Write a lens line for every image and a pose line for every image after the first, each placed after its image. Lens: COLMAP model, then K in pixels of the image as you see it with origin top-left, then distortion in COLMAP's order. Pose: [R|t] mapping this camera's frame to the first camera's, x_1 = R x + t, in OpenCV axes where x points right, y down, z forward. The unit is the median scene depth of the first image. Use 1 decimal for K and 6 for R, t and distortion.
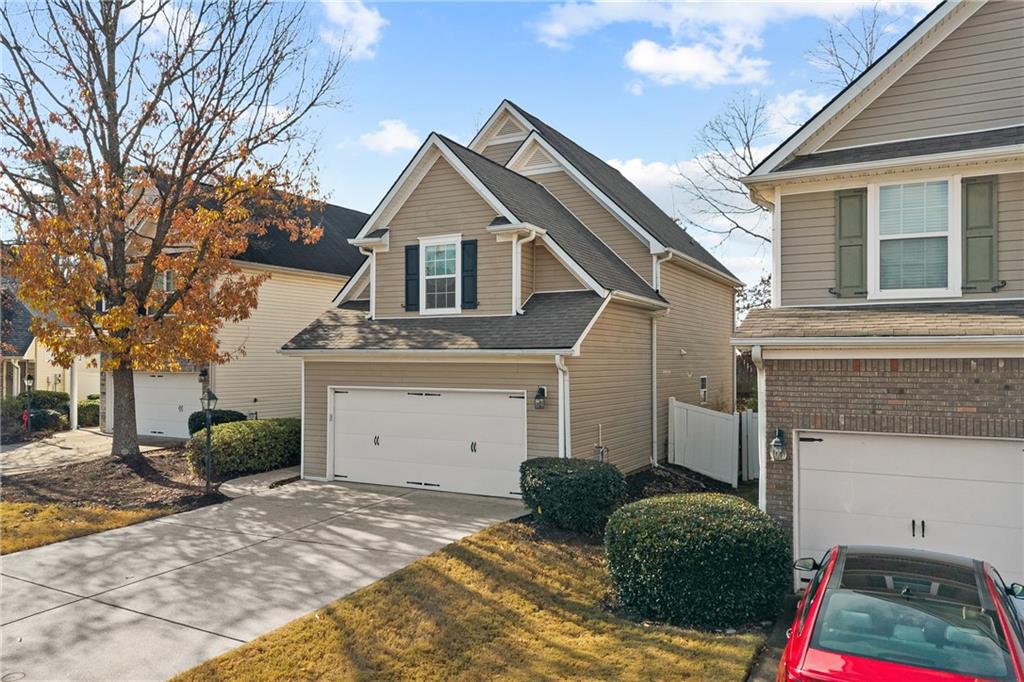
lens RADIAL K [[762.7, 0, 446.8], [0, 762.7, 354.7], [0, 0, 1]] dist [-0.002054, -0.001112]
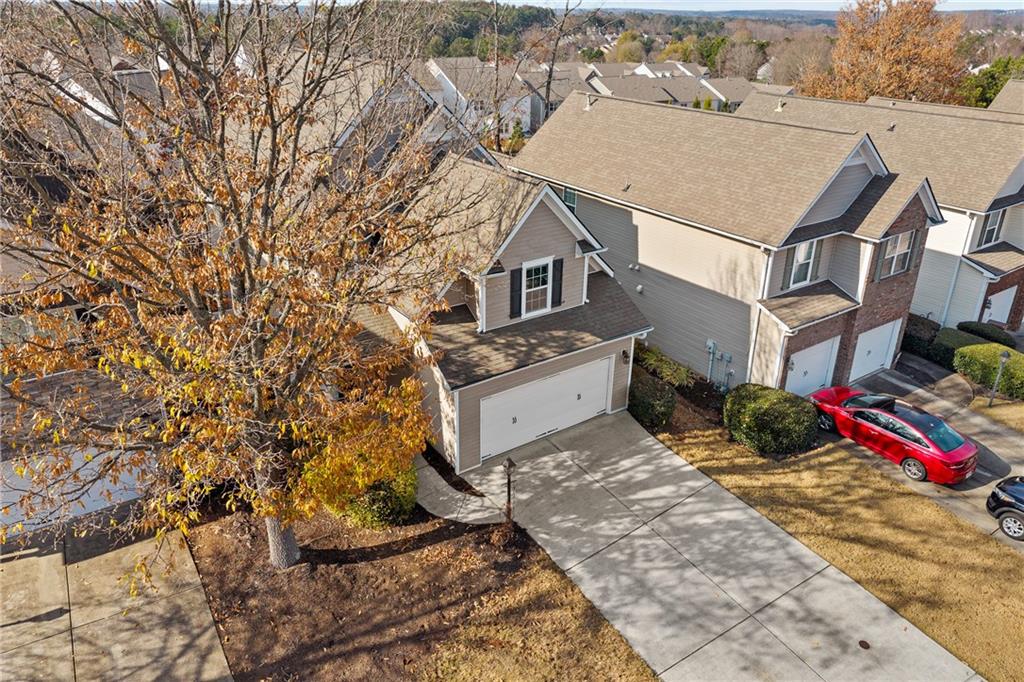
lens RADIAL K [[714.7, 0, 508.9], [0, 714.7, 293.2], [0, 0, 1]] dist [0.034810, -0.001100]
pose [[0.427697, -0.340581, 0.837305, -1.073117], [-0.015389, 0.923425, 0.383471, -0.572934], [-0.903791, -0.176895, 0.389705, 0.580739]]
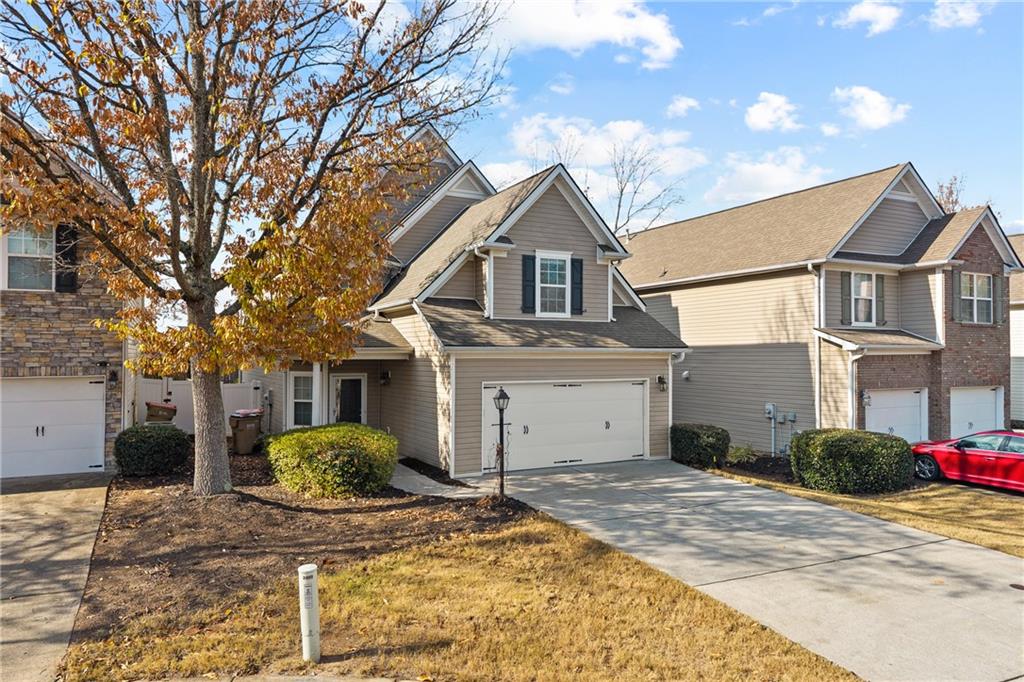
lens RADIAL K [[693.5, 0, 512.0], [0, 693.5, 341.0], [0, 0, 1]] dist [0.027758, -0.001367]
pose [[0.524495, 0.011885, 0.851330, -0.976313], [-0.004510, 0.999927, -0.011181, -0.004557], [-0.851401, 0.002025, 0.524511, 0.502670]]
